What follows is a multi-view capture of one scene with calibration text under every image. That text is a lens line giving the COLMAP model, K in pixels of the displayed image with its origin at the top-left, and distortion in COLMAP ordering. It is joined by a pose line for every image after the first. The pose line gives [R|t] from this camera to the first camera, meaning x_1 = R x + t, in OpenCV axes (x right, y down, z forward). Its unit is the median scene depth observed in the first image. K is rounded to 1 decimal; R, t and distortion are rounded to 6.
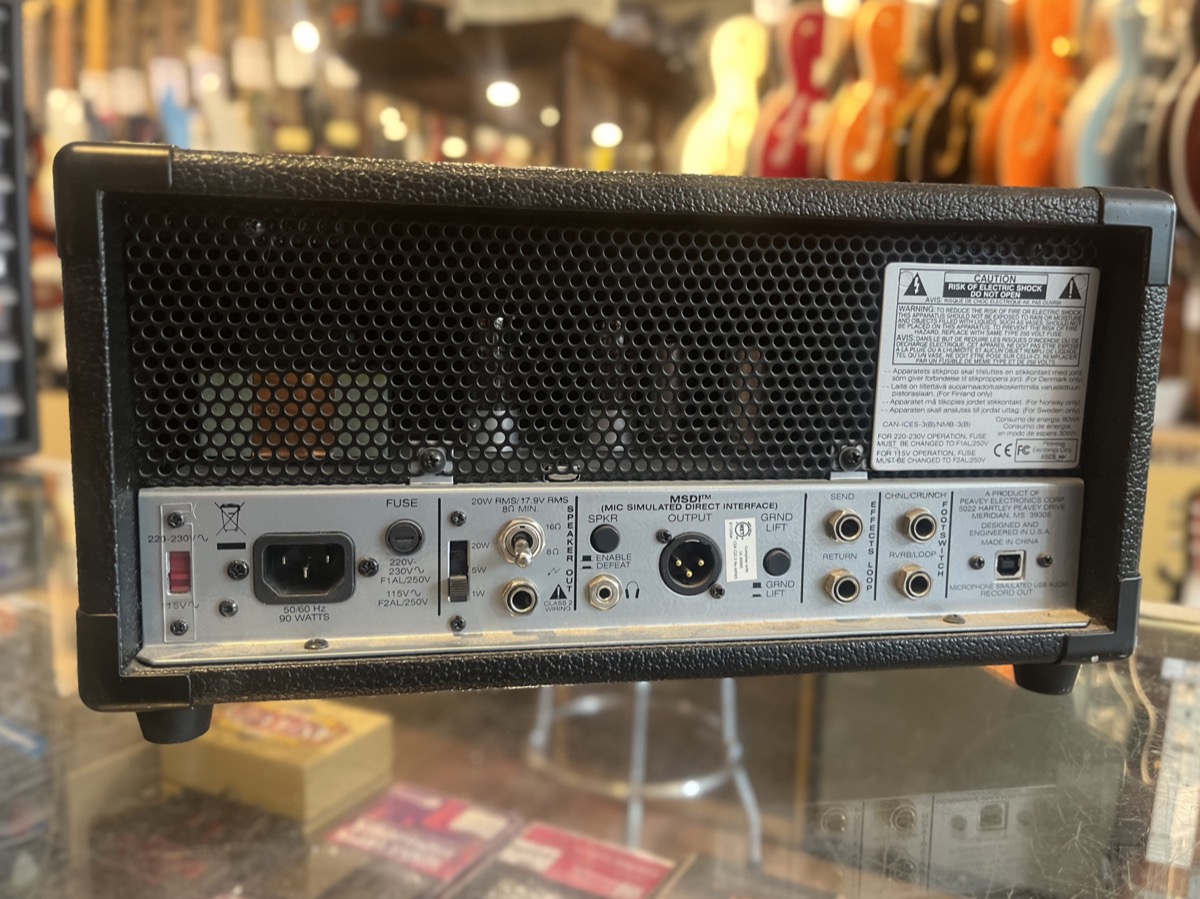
lens RADIAL K [[999.2, 0, 600.0], [0, 999.2, 449.5], [0, 0, 1]] dist [0.054558, -0.094742]
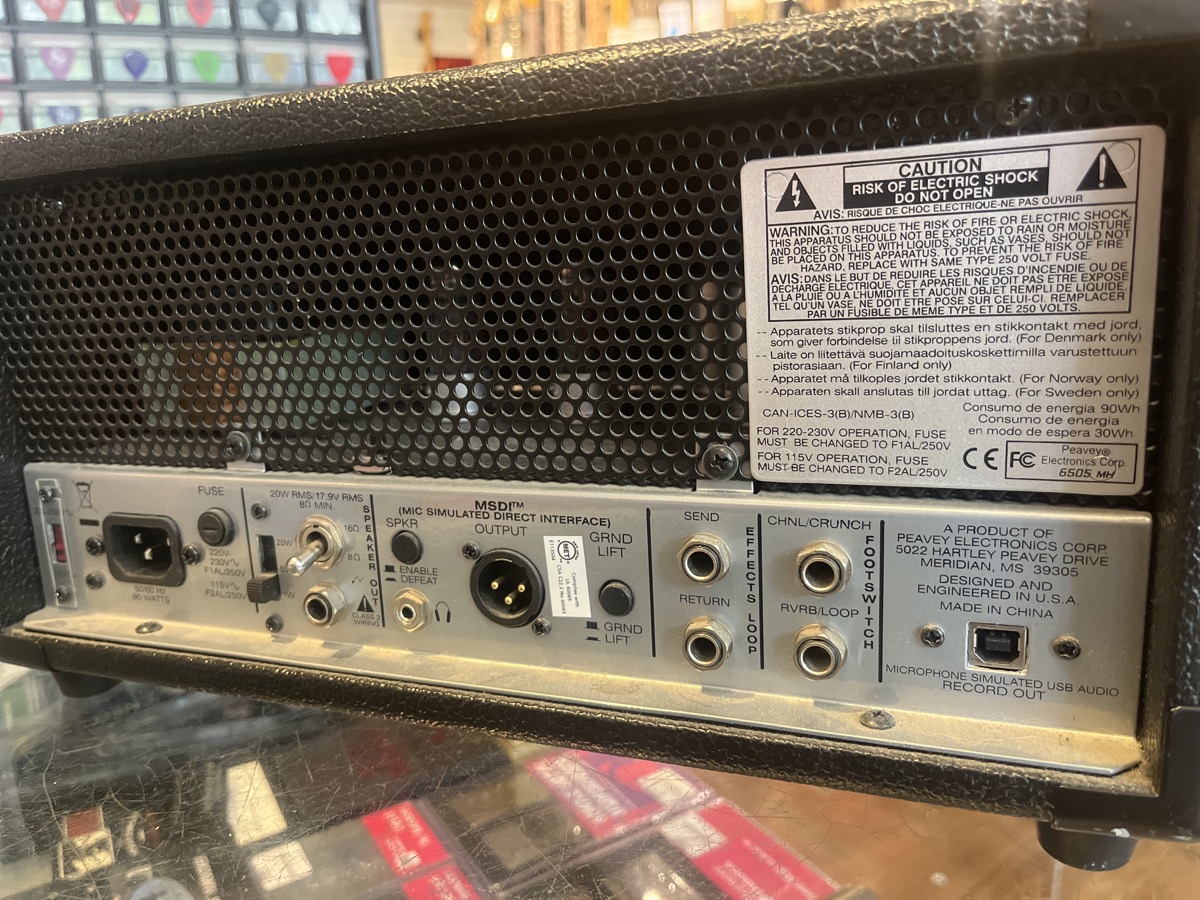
lens RADIAL K [[947.9, 0, 600.0], [0, 947.9, 450.0], [0, 0, 1]] dist [0.017760, -0.007488]
pose [[0.845062, 0.047773, -0.532529, 0.523474], [0.005294, 0.995204, 0.097681, -0.062073], [0.534642, -0.085366, 0.840756, 0.417843]]
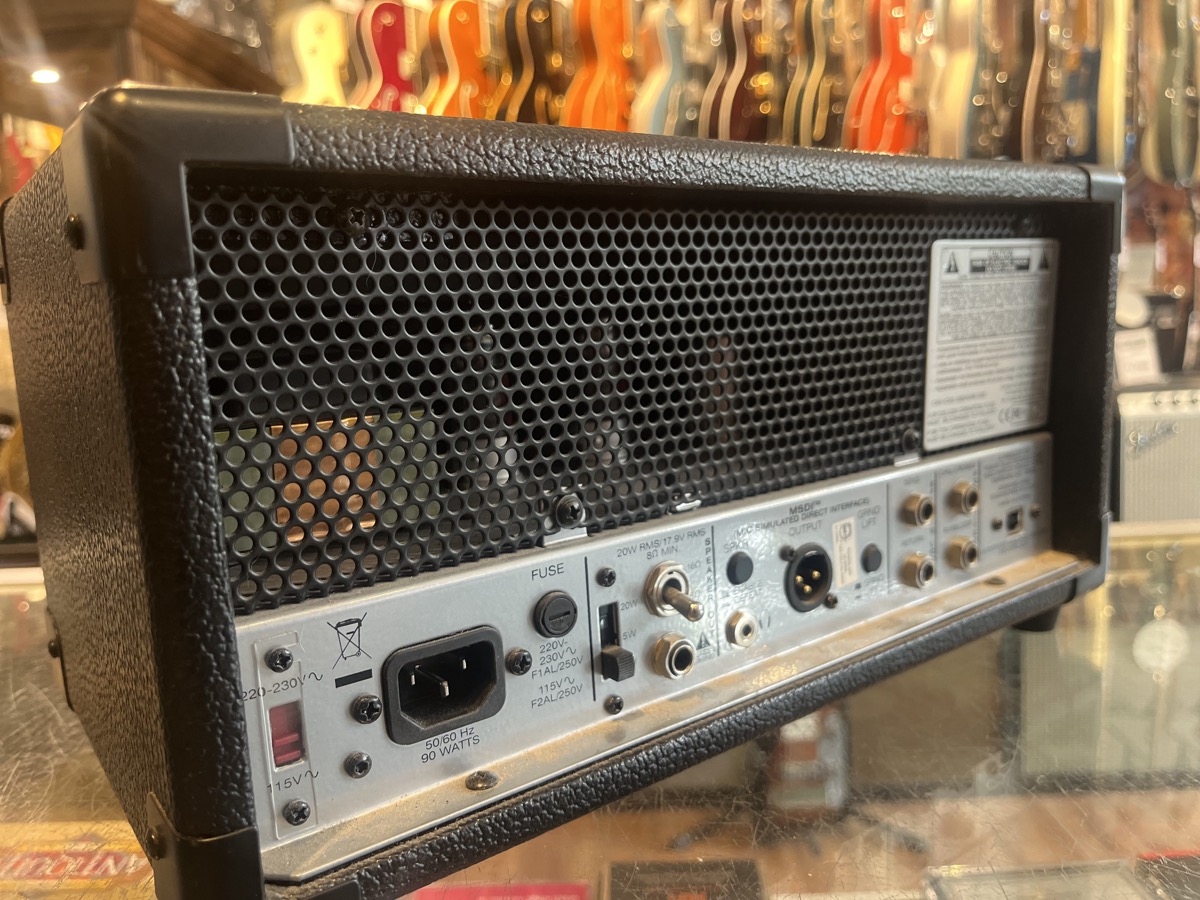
lens RADIAL K [[947.9, 0, 600.0], [0, 947.9, 450.0], [0, 0, 1]] dist [0.017760, -0.007488]
pose [[0.892525, -0.129949, 0.431870, -0.428183], [0.120807, 0.991482, 0.048669, -0.065416], [-0.434516, 0.008735, 0.900622, 0.290940]]
